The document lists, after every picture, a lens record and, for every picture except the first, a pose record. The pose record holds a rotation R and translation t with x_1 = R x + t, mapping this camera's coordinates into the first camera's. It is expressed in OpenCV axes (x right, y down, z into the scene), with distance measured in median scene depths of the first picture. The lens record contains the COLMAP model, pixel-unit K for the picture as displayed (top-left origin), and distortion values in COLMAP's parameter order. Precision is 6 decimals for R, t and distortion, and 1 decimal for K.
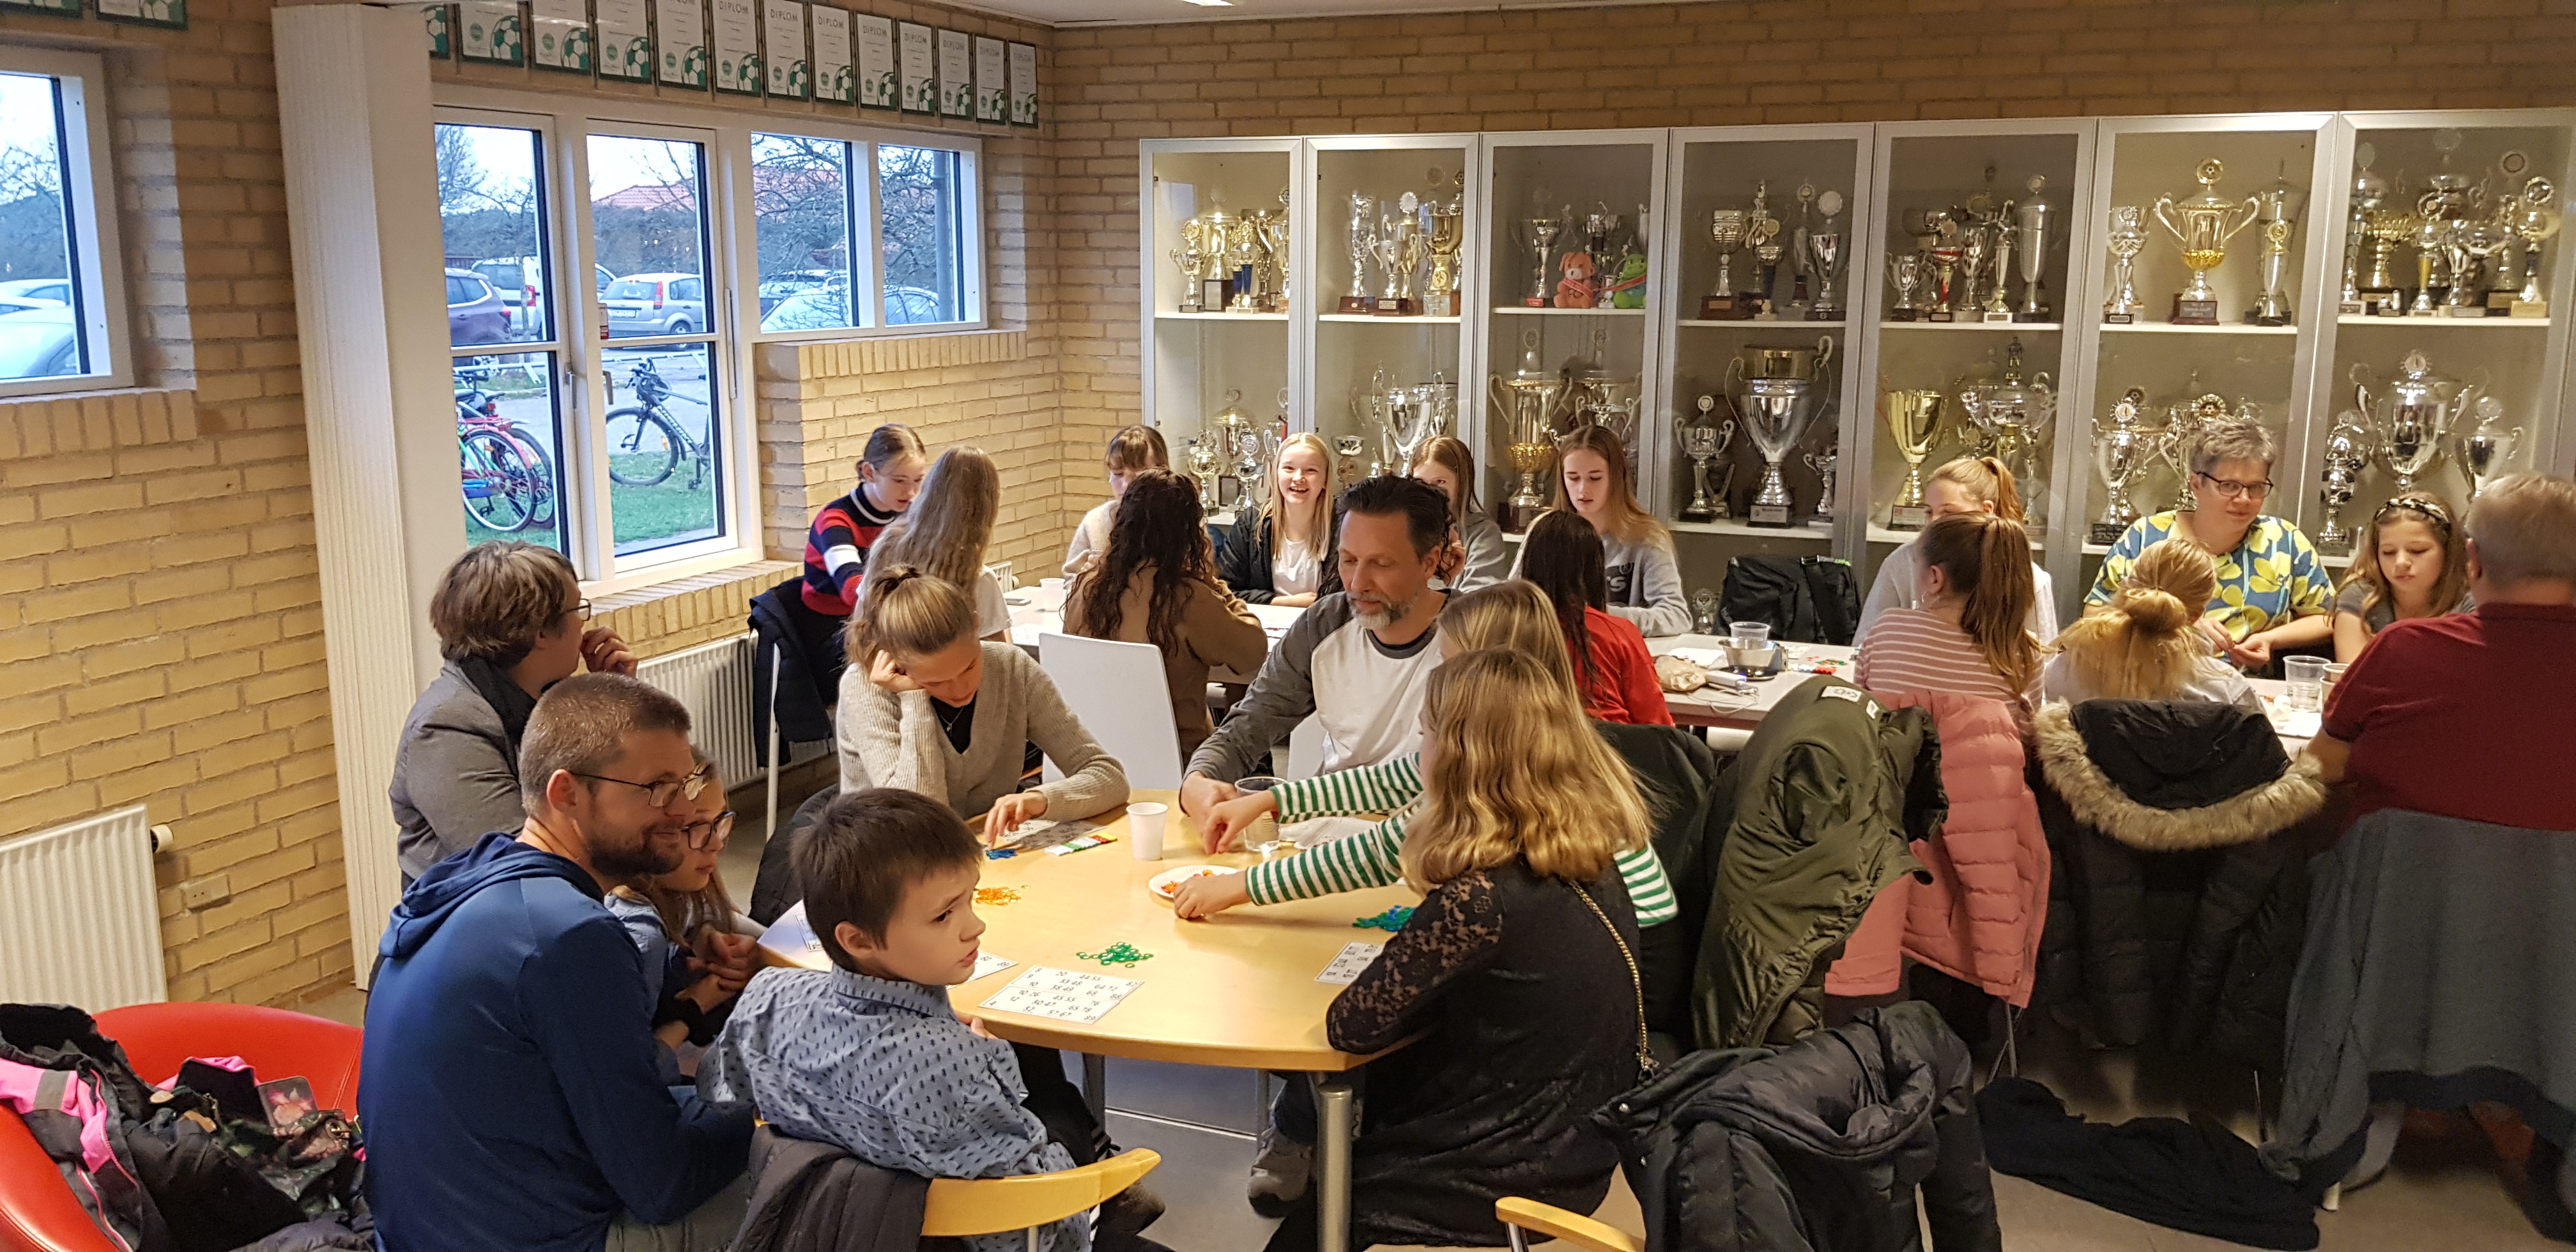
lens RADIAL K [[1922.5, 0, 1288.0], [0, 1922.5, 626.0], [0, 0, 1]] dist [0.079352, -0.119831]
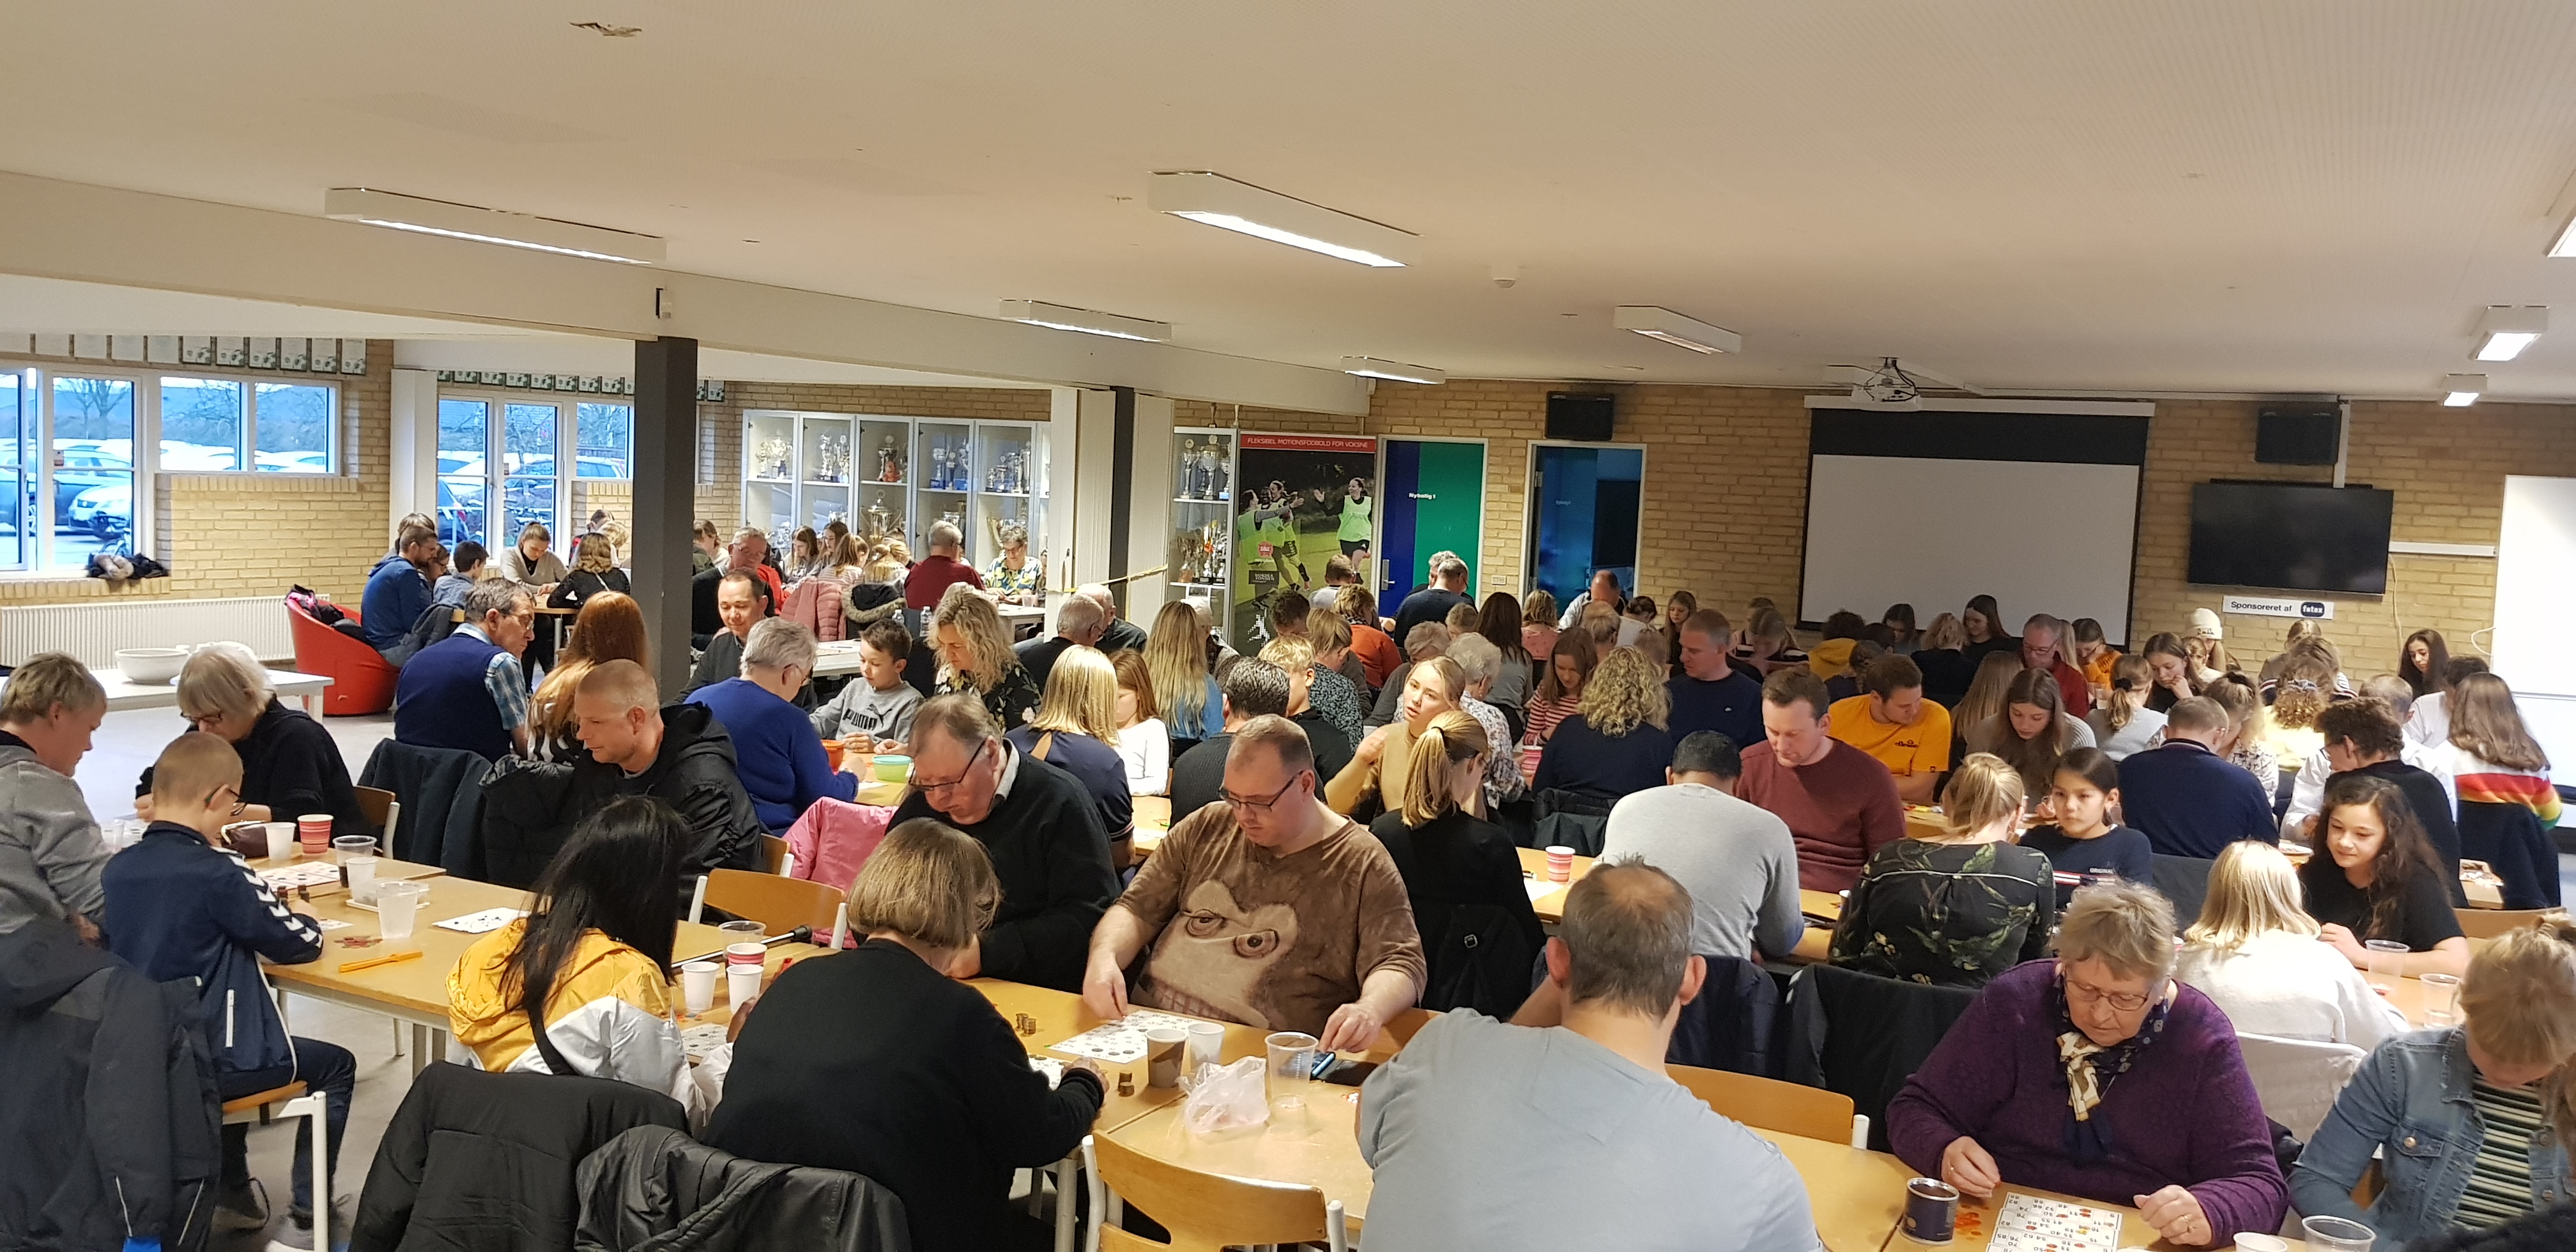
lens RADIAL K [[1922.5, 0, 1288.0], [0, 1922.5, 626.0], [0, 0, 1]] dist [0.079352, -0.119831]
pose [[0.995157, 0.042818, -0.088487, 1.351395], [-0.053085, 0.991695, -0.117143, 0.441246], [0.082736, 0.121273, 0.989165, -2.169841]]
